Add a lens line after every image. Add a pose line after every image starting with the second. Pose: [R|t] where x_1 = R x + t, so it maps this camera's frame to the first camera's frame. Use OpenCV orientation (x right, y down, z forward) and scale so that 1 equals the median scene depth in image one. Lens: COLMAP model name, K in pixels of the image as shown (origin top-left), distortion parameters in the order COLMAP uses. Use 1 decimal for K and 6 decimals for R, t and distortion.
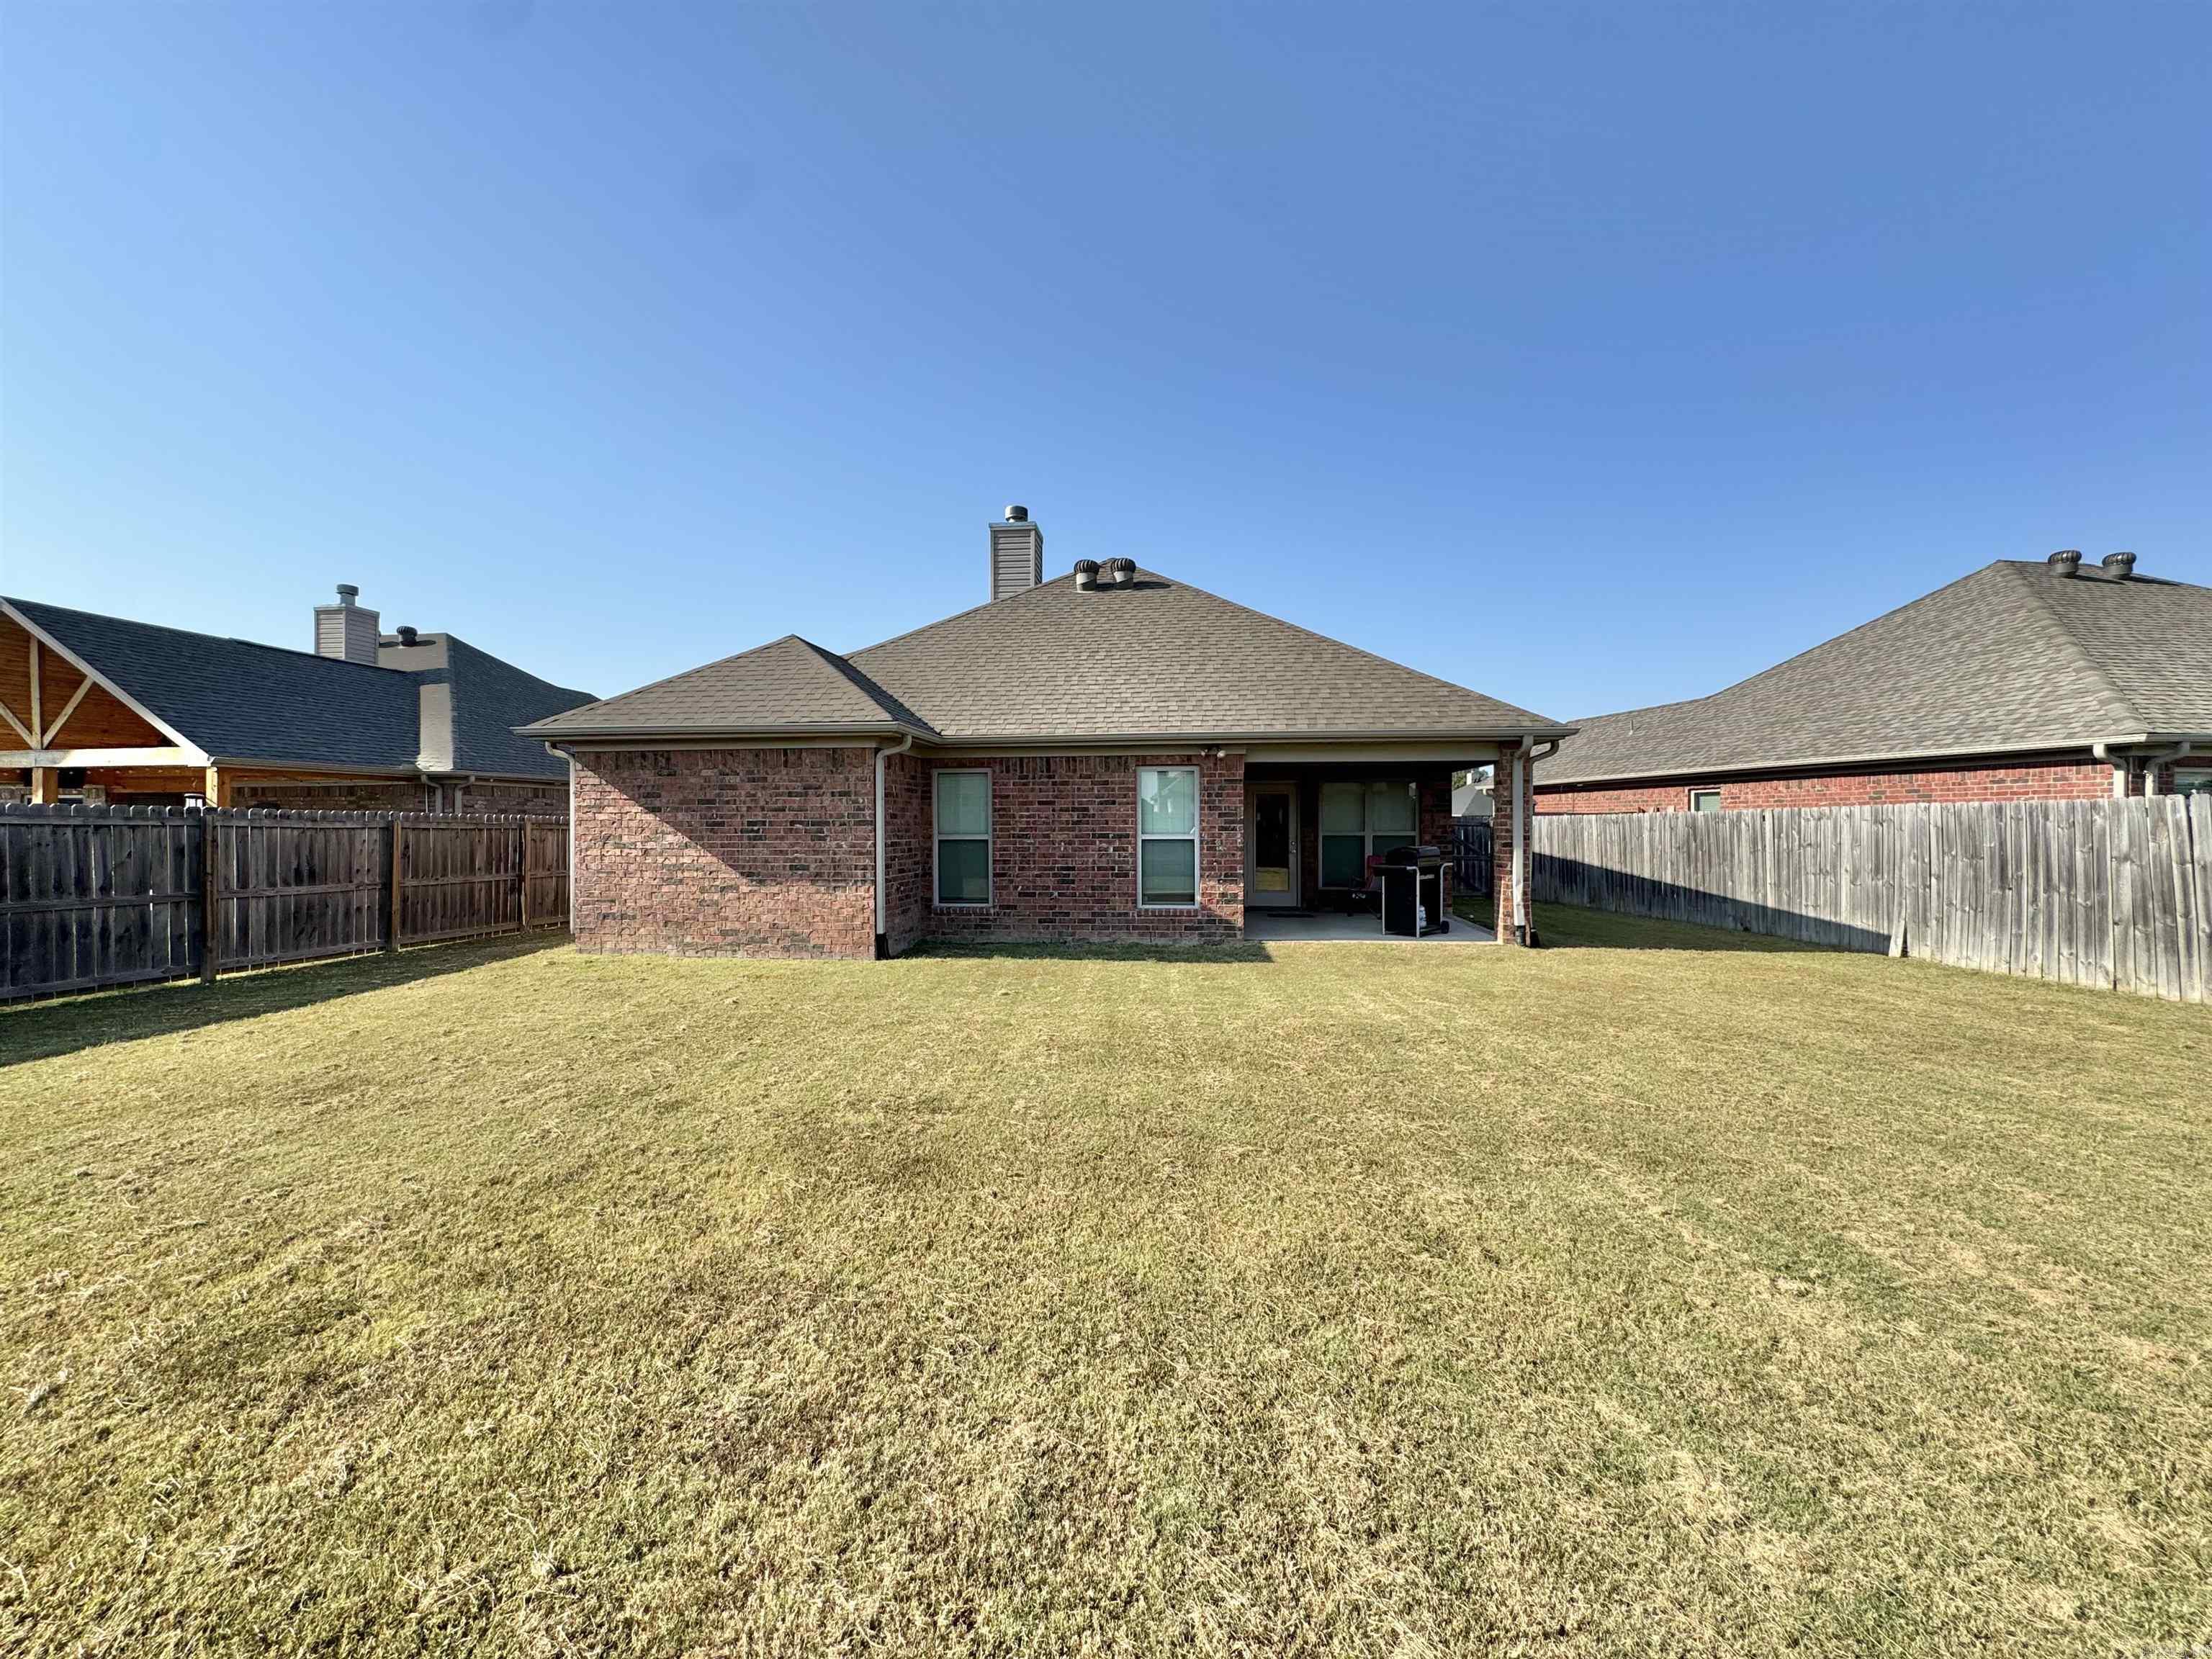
lens RADIAL K [[886.5, 0, 1104.5], [0, 886.5, 825.7], [0, 0, 1]] dist [-0.001668, 0.000618]
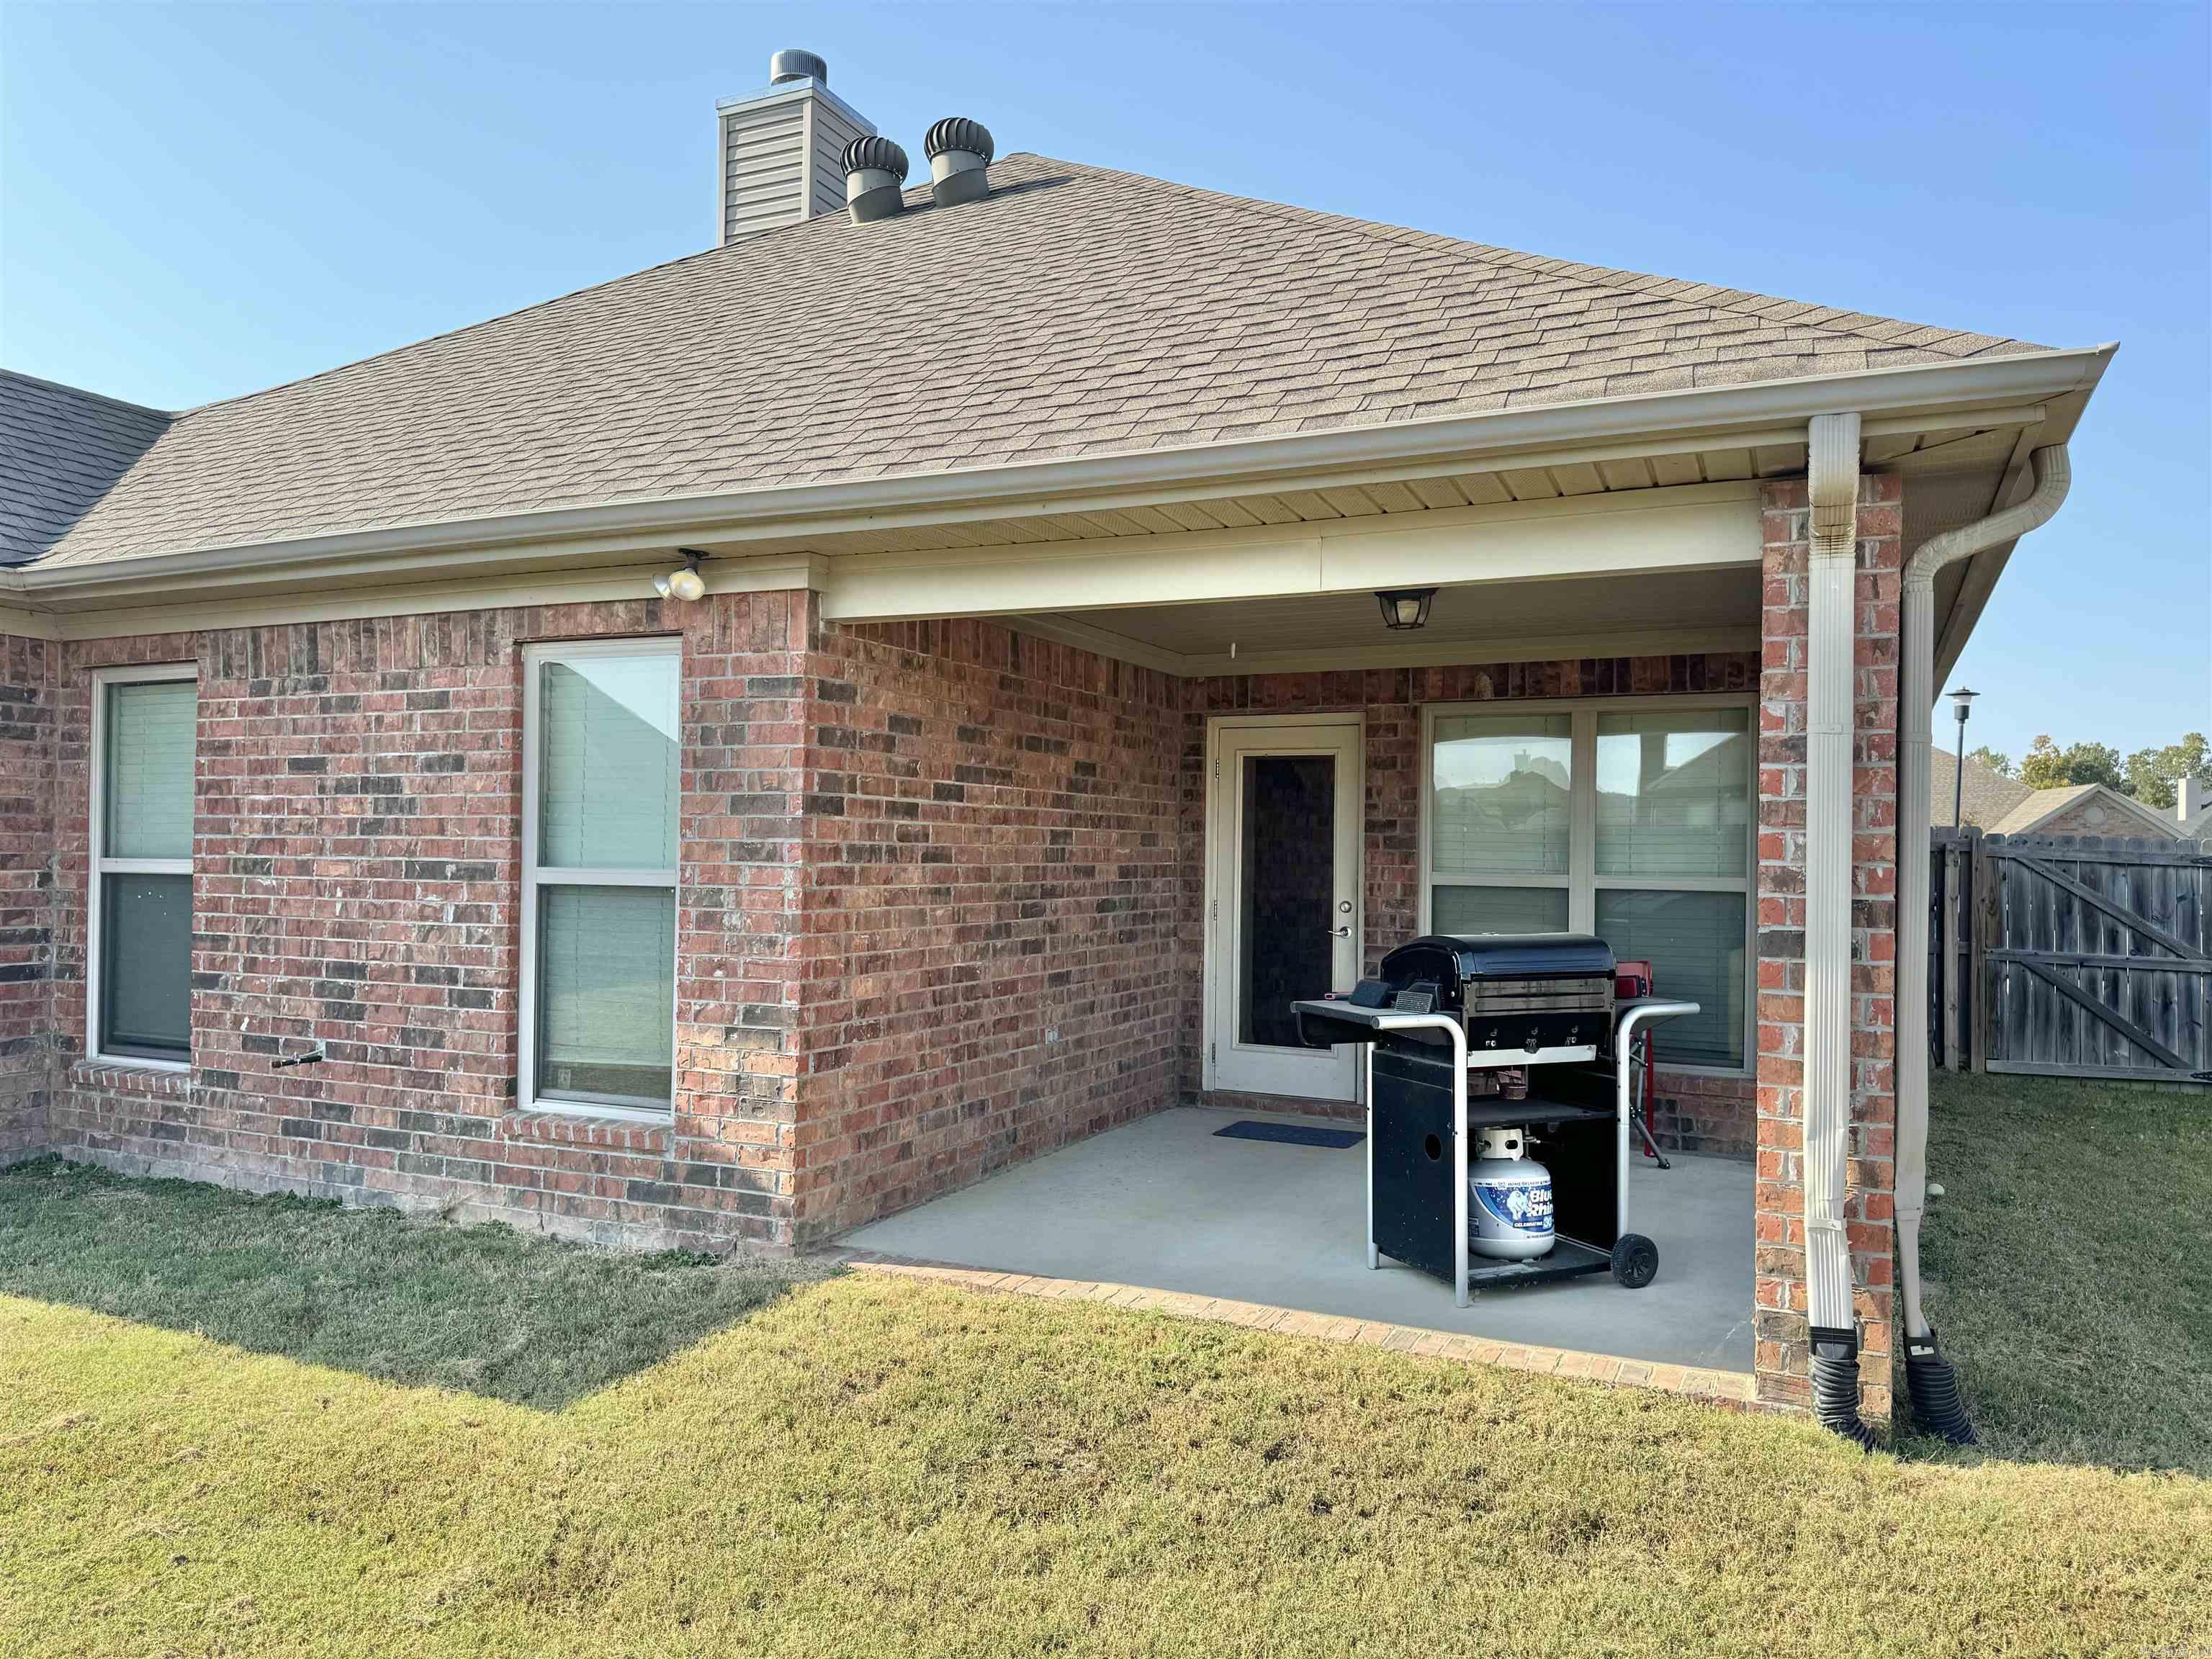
lens RADIAL K [[1554.2, 0, 1106.0], [0, 1554.2, 829.5], [0, 0, 1]] dist [0.162084, -0.261880]
pose [[0.947003, 0.011198, -0.321028, 0.401215], [-0.016660, 0.999759, -0.014272, 0.001341], [0.320791, 0.018865, 0.946962, 0.544738]]
